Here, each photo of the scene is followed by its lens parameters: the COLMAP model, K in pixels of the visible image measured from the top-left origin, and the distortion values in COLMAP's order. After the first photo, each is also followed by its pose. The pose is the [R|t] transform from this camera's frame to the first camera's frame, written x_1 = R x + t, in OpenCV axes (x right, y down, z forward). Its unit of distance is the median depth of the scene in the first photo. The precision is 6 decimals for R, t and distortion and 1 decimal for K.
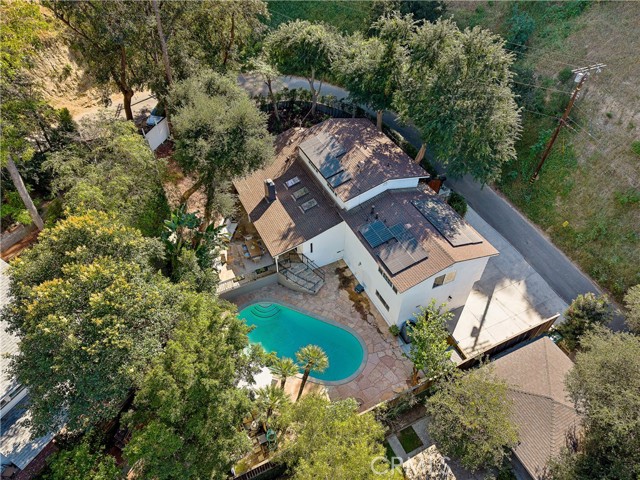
lens RADIAL K [[434.4, 0, 320.0], [0, 434.4, 240.0], [0, 0, 1]] dist [0.005774, -0.003461]
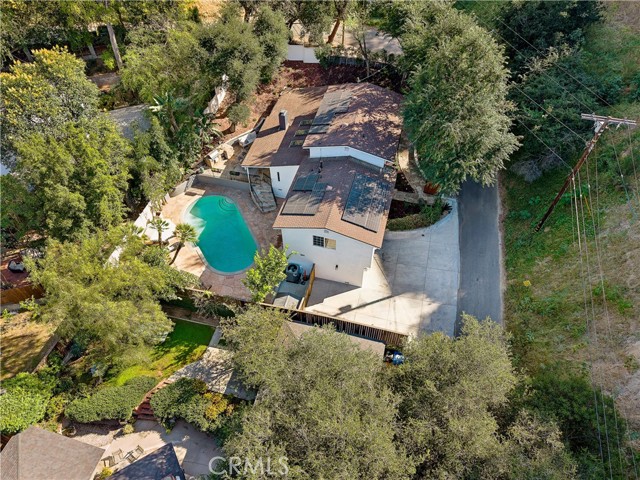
lens RADIAL K [[434.4, 0, 320.0], [0, 434.4, 240.0], [0, 0, 1]] dist [0.005774, -0.003461]
pose [[0.773719, 0.485437, -0.407075, 0.613003], [-0.450947, 0.873312, 0.184317, -0.095692], [0.444978, 0.040960, 0.894604, 0.014478]]
